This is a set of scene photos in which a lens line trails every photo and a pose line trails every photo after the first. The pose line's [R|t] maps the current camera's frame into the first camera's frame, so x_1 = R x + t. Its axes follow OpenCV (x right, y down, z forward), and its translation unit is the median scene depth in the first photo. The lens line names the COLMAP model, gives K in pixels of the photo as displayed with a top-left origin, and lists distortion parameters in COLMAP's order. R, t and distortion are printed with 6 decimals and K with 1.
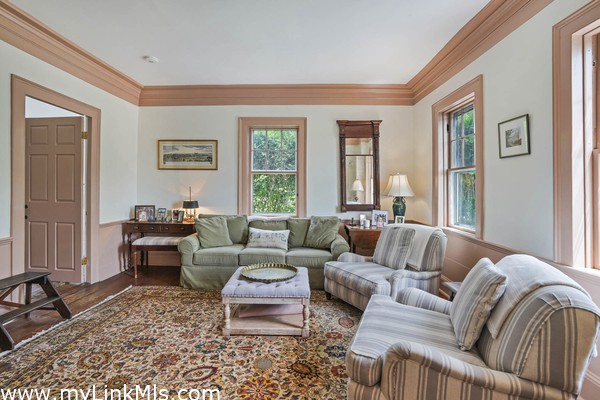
lens RADIAL K [[289.3, 0, 298.4], [0, 289.3, 197.5], [0, 0, 1]] dist [-0.041381, 0.007422]
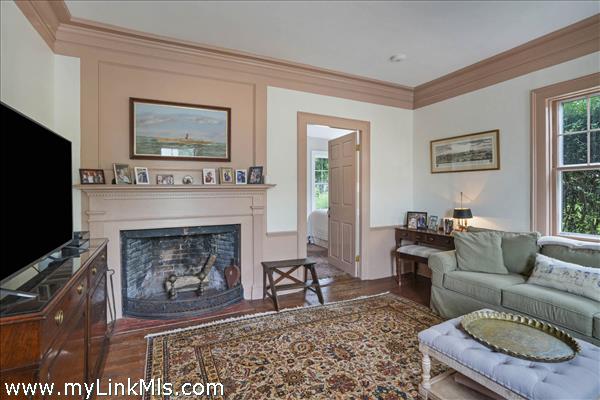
lens RADIAL K [[289.3, 0, 298.9], [0, 289.3, 196.0], [0, 0, 1]] dist [-0.041381, 0.007422]
pose [[0.465536, 0.002934, -0.885024, 0.157915], [-0.024580, 0.999652, -0.009616, -0.008093], [0.884688, 0.026230, 0.465446, 0.251224]]
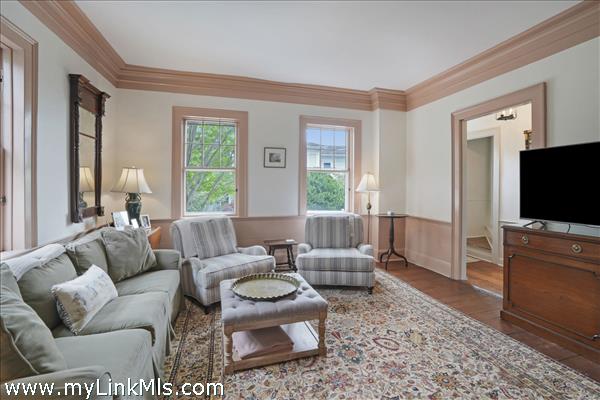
lens RADIAL K [[289.3, 0, 309.1], [0, 289.3, 185.1], [0, 0, 1]] dist [-0.041381, 0.007422]
pose [[-0.331845, -0.004553, 0.943323, -0.715567], [0.027112, 0.999529, 0.014362, -0.030044], [-0.942944, 0.030342, -0.331565, 0.888593]]
